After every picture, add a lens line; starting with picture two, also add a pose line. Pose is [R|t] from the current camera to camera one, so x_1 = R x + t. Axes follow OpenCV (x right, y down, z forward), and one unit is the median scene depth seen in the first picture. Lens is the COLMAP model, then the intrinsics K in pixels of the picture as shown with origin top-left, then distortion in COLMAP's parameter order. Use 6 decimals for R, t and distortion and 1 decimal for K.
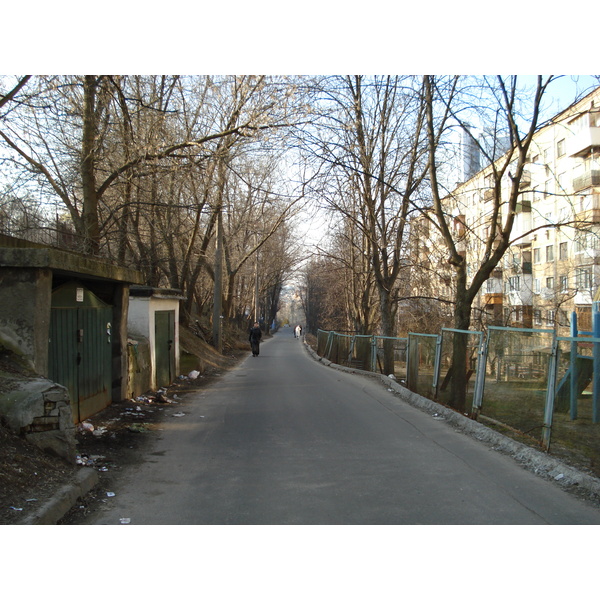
lens RADIAL K [[765.6, 0, 300.0], [0, 765.6, 300.0], [0, 0, 1]] dist [-0.108142, -0.020445]
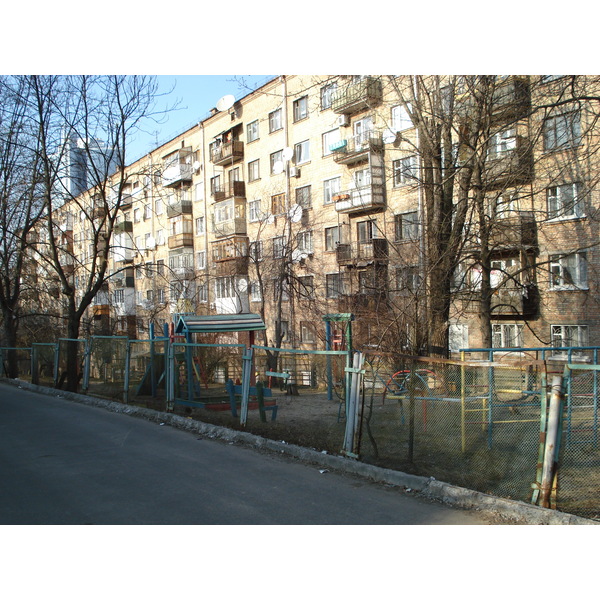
lens RADIAL K [[765.6, 0, 300.0], [0, 765.6, 300.0], [0, 0, 1]] dist [-0.108142, -0.020445]
pose [[0.875569, -0.020584, 0.482654, -0.024741], [0.026421, 0.999637, -0.005297, -0.003798], [-0.482370, 0.017390, 0.875795, -0.111667]]
